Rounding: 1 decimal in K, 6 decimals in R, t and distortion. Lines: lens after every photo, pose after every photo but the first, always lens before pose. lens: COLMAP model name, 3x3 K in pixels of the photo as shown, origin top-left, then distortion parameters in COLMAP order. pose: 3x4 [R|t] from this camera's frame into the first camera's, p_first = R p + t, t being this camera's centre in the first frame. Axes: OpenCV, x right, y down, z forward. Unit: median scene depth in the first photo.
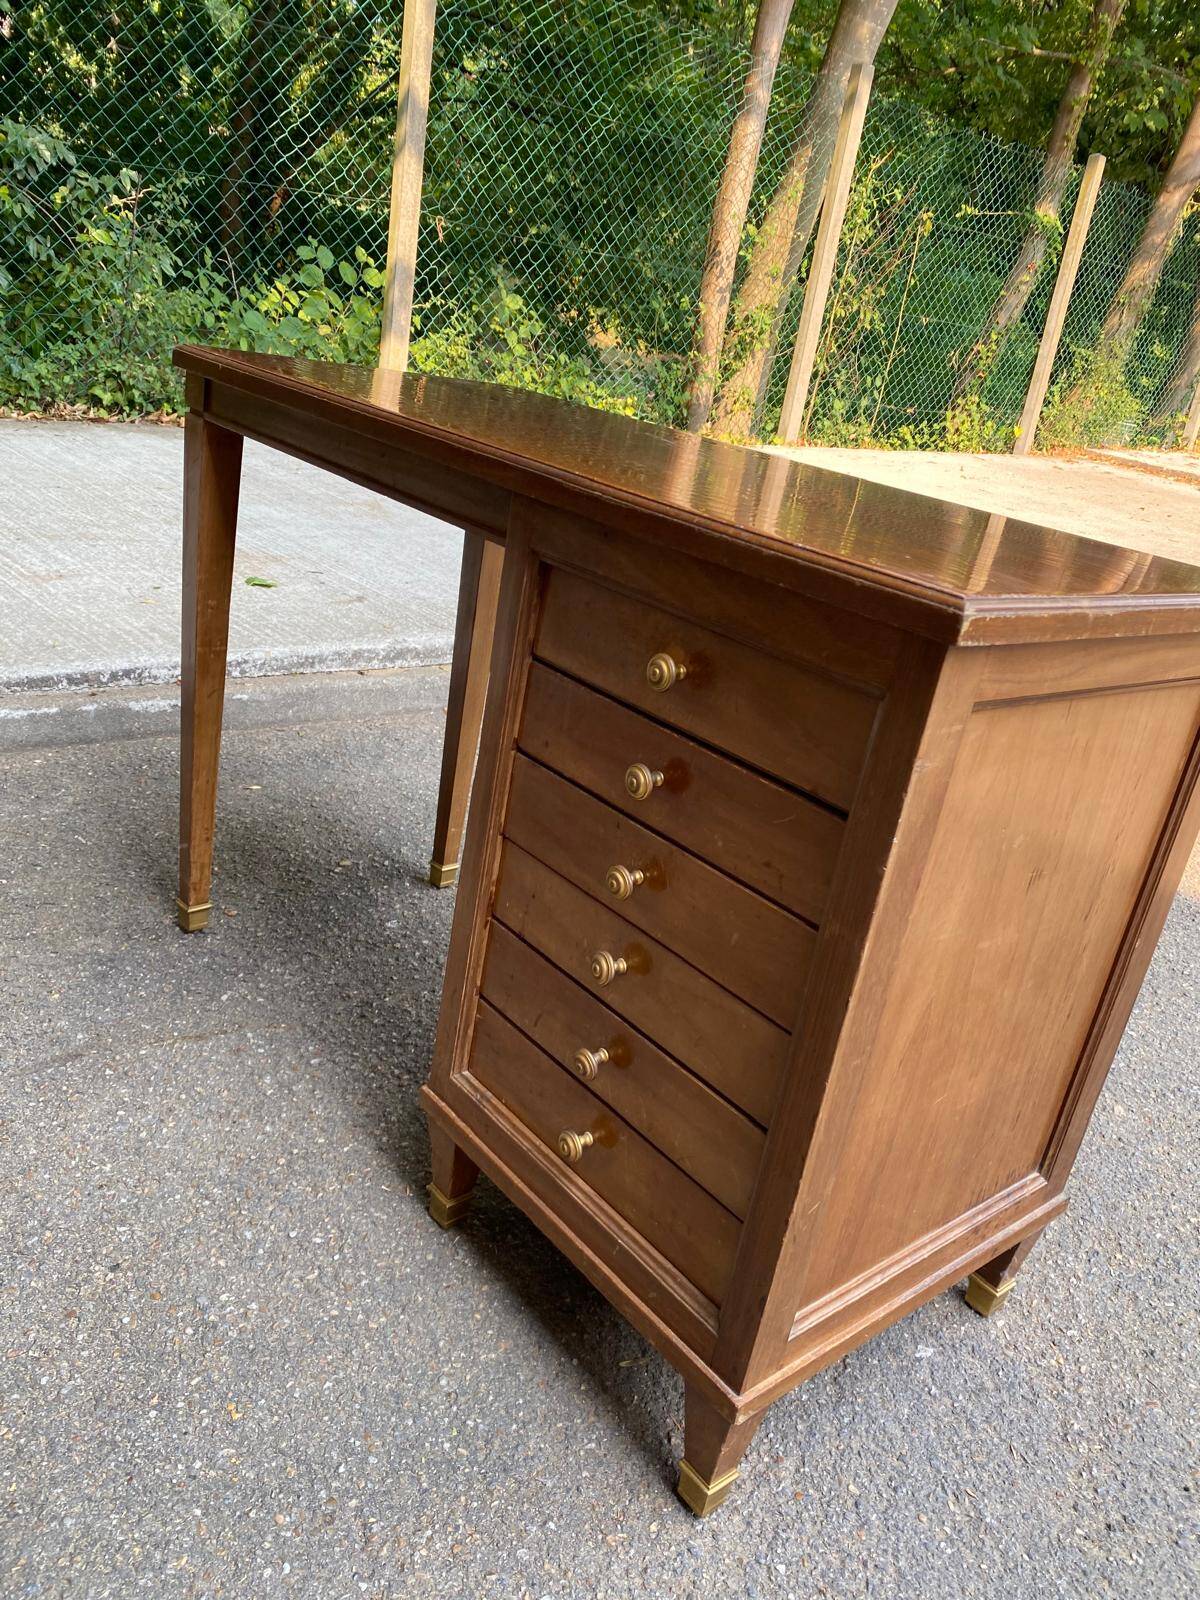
lens RADIAL K [[1226.8, 0, 596.0], [0, 1226.8, 804.2], [0, 0, 1]] dist [0.004151, -0.004574]
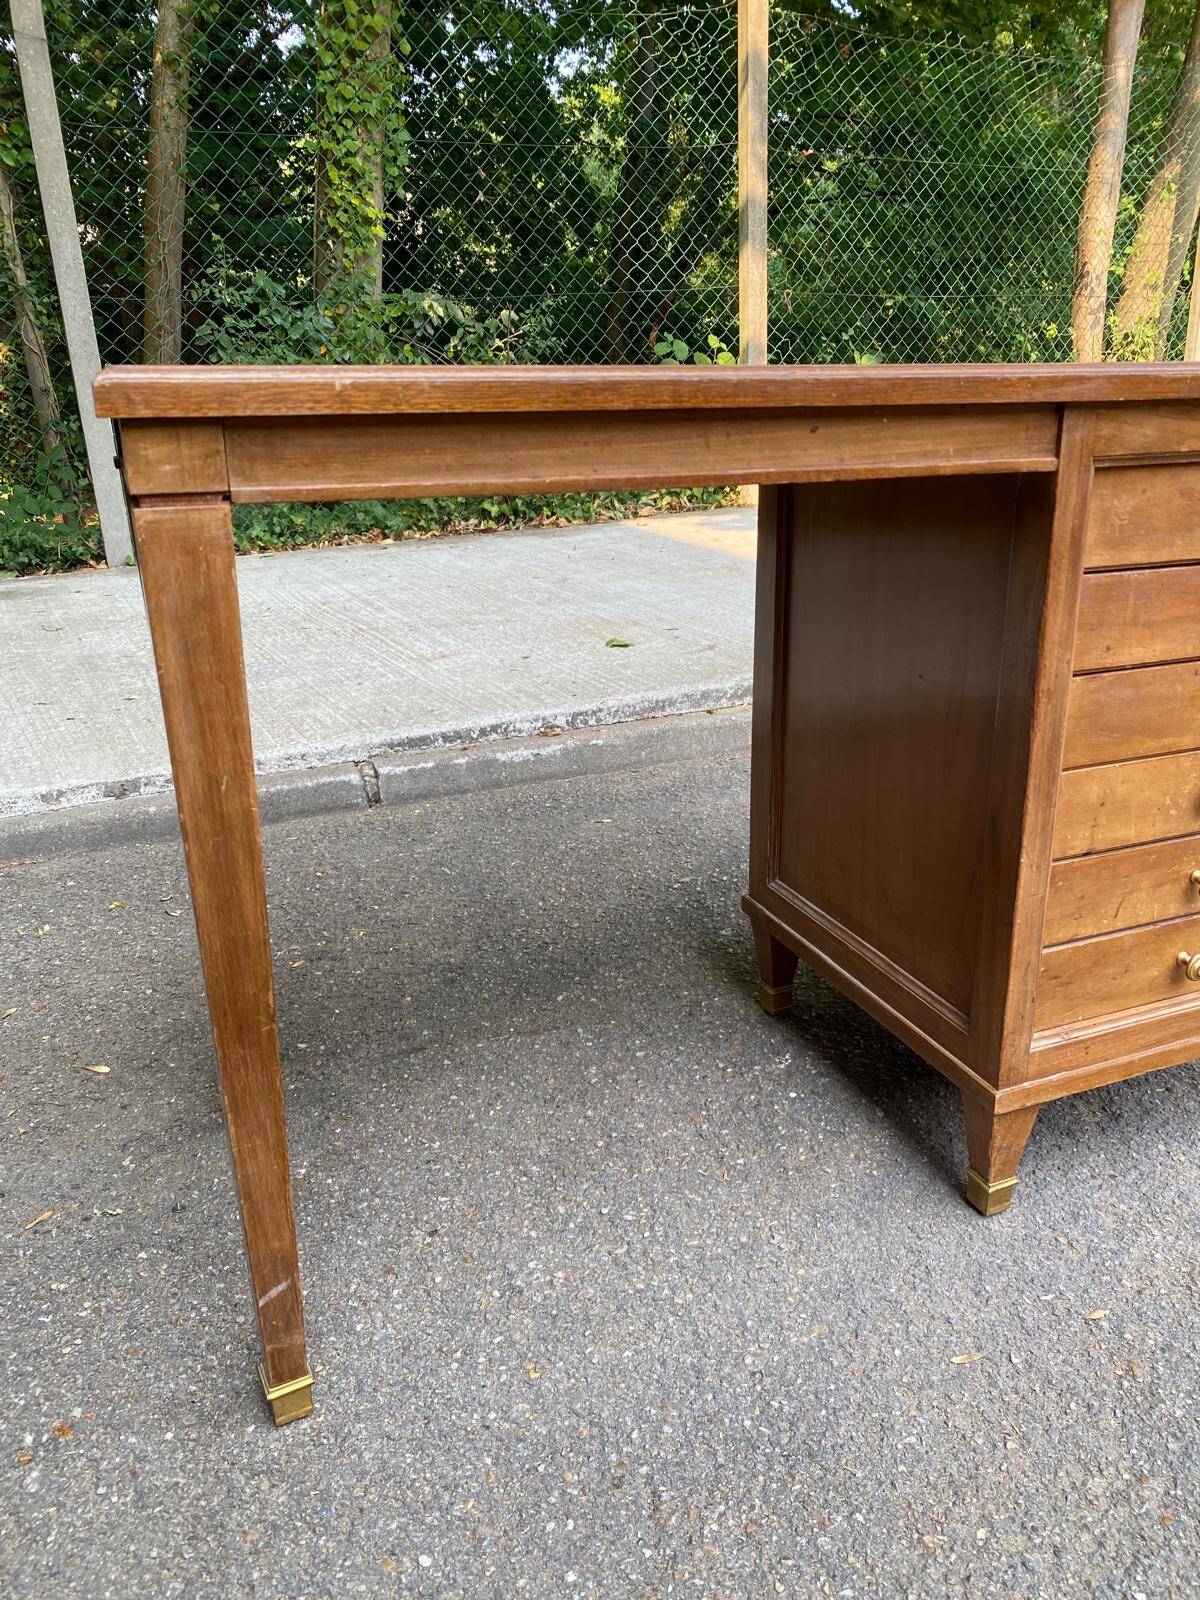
lens RADIAL K [[1226.8, 0, 621.7], [0, 1226.8, 801.8], [0, 0, 1]] dist [0.004151, -0.004574]
pose [[0.948708, -0.079989, -0.305868, 0.048234], [0.056679, 0.994822, -0.084358, 0.056245], [0.311032, 0.062695, 0.948329, 0.026978]]
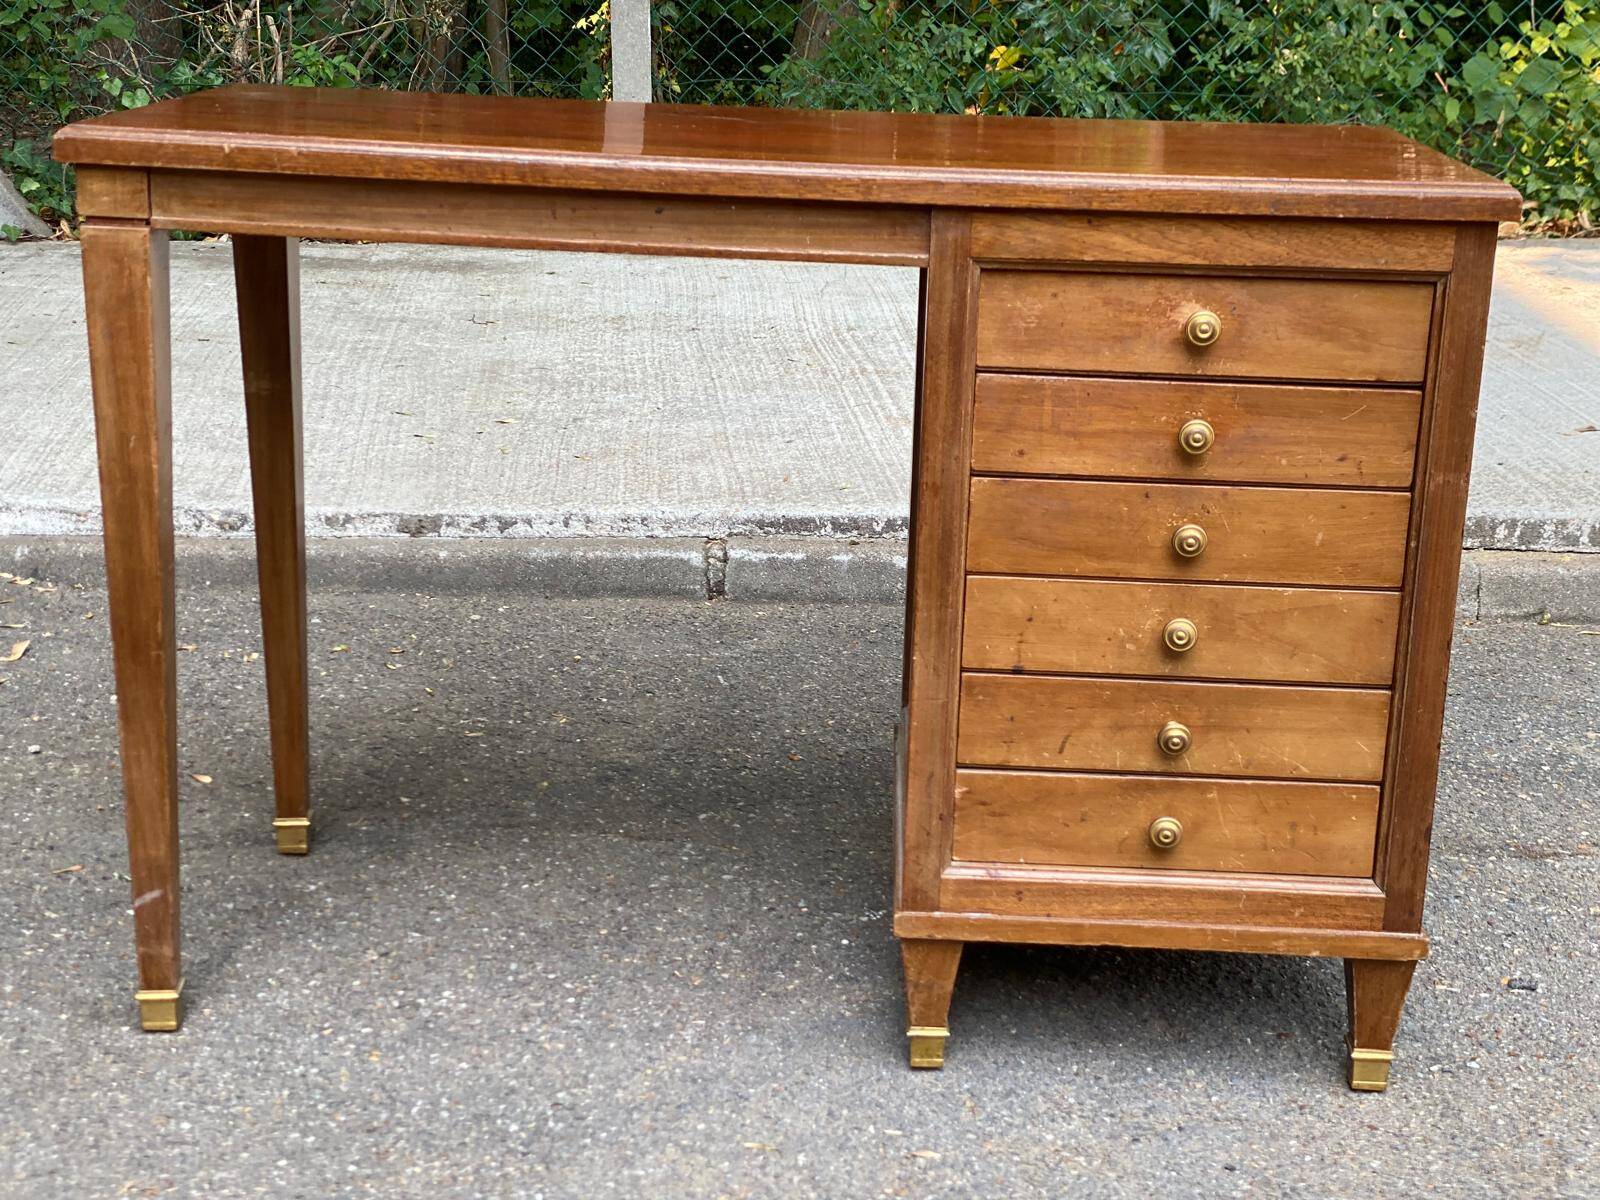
lens RADIAL K [[2383.9, 0, 839.0], [0, 2383.9, 622.8], [0, 0, 1]] dist [0.108119, 0.000000]
pose [[0.772725, 0.047245, -0.632981, 0.554676], [-0.151083, 0.982255, -0.111123, 0.132438], [0.616498, 0.181501, 0.766151, -0.163223]]
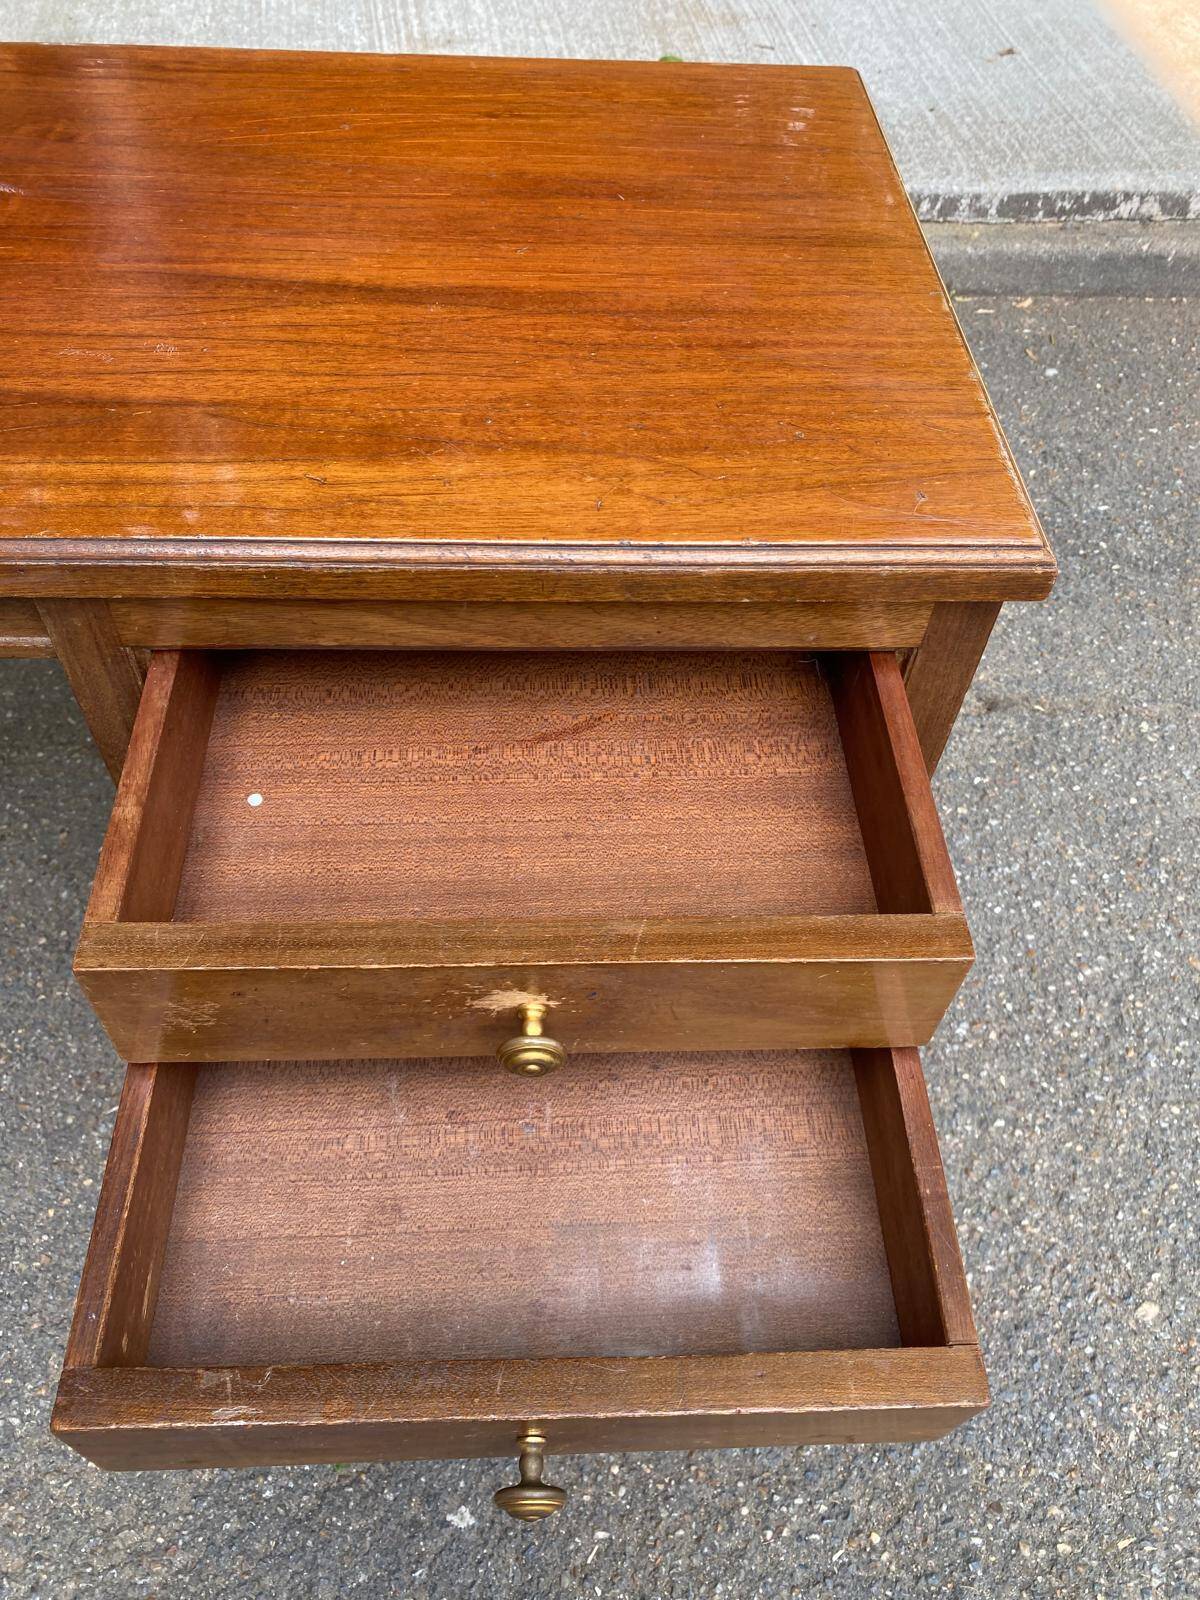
lens RADIAL K [[1226.8, 0, 605.2], [0, 1226.8, 772.3], [0, 0, 1]] dist [0.004151, -0.004574]
pose [[0.814212, 0.363159, -0.452962, 0.273801], [-0.135220, 0.877372, 0.460363, -0.182415], [0.564601, -0.313584, 0.763473, 0.312168]]
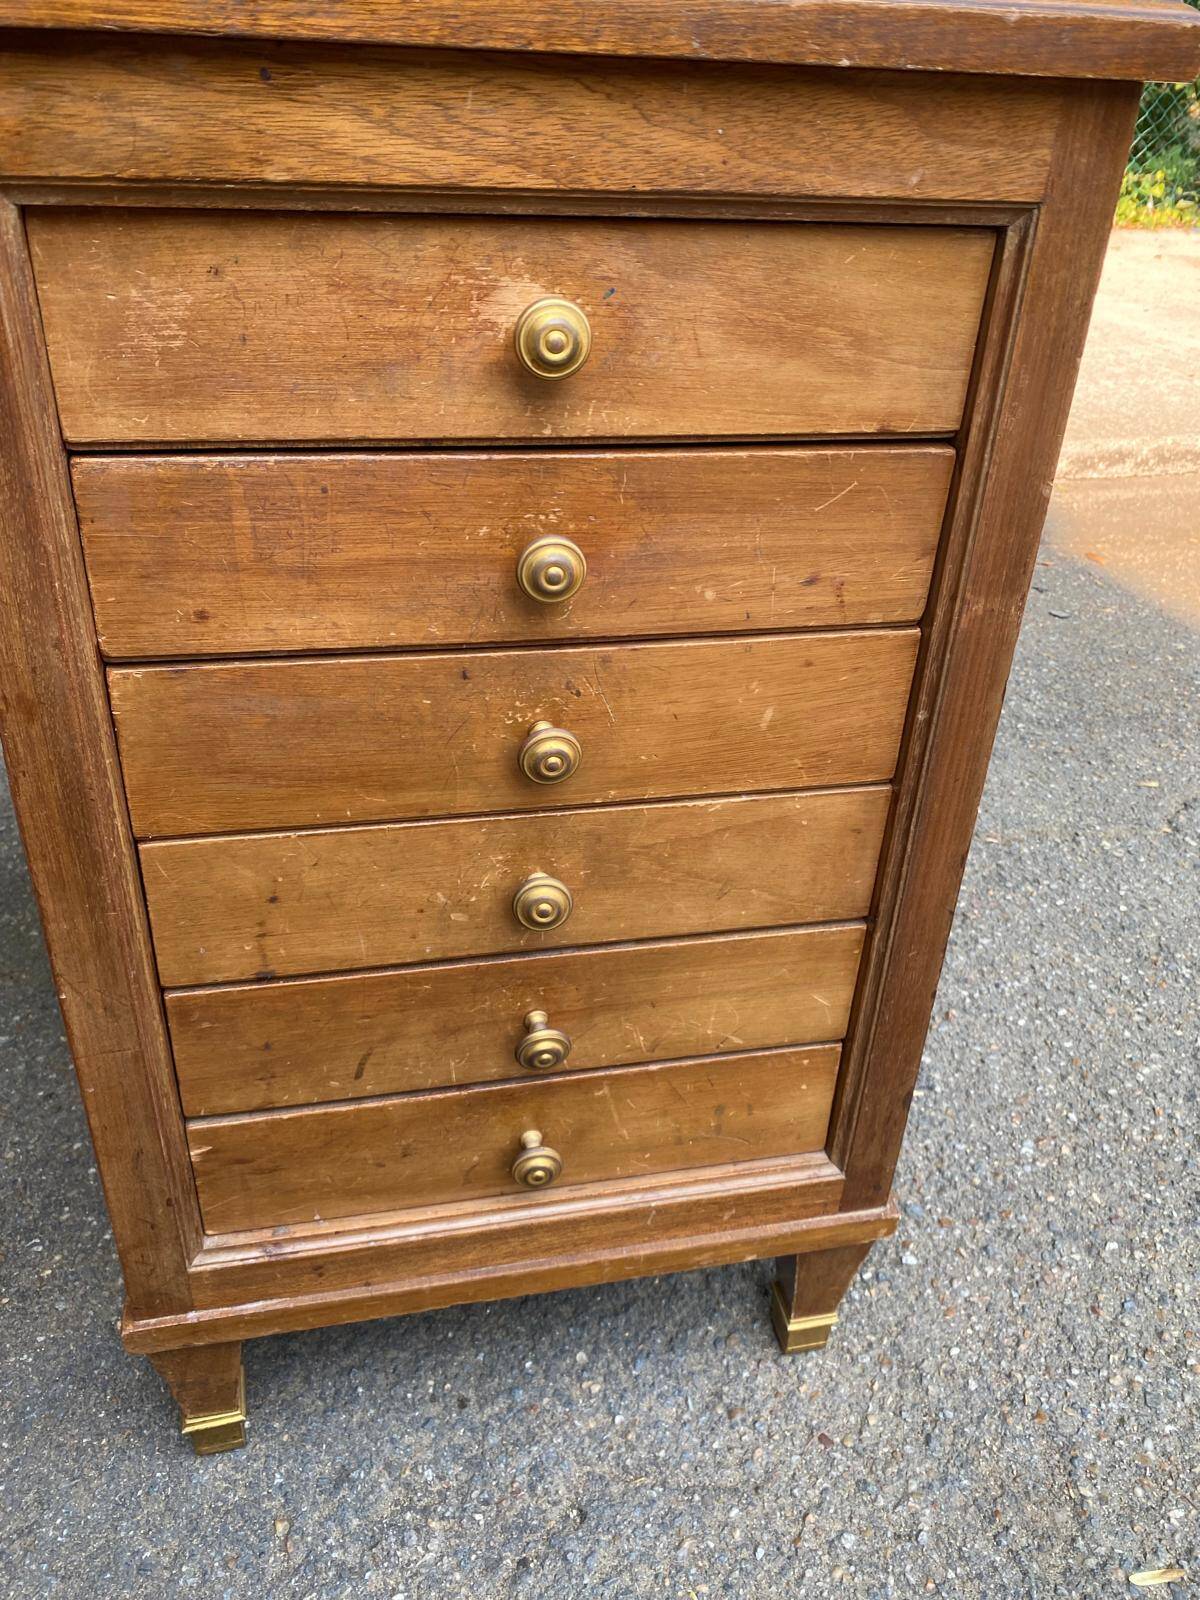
lens RADIAL K [[1226.8, 0, 594.7], [0, 1226.8, 783.2], [0, 0, 1]] dist [0.004151, -0.004574]
pose [[0.896591, 0.107096, -0.429715, 0.234073], [-0.065564, 0.991726, 0.110365, -0.024145], [0.437980, -0.070779, 0.896194, 0.332418]]
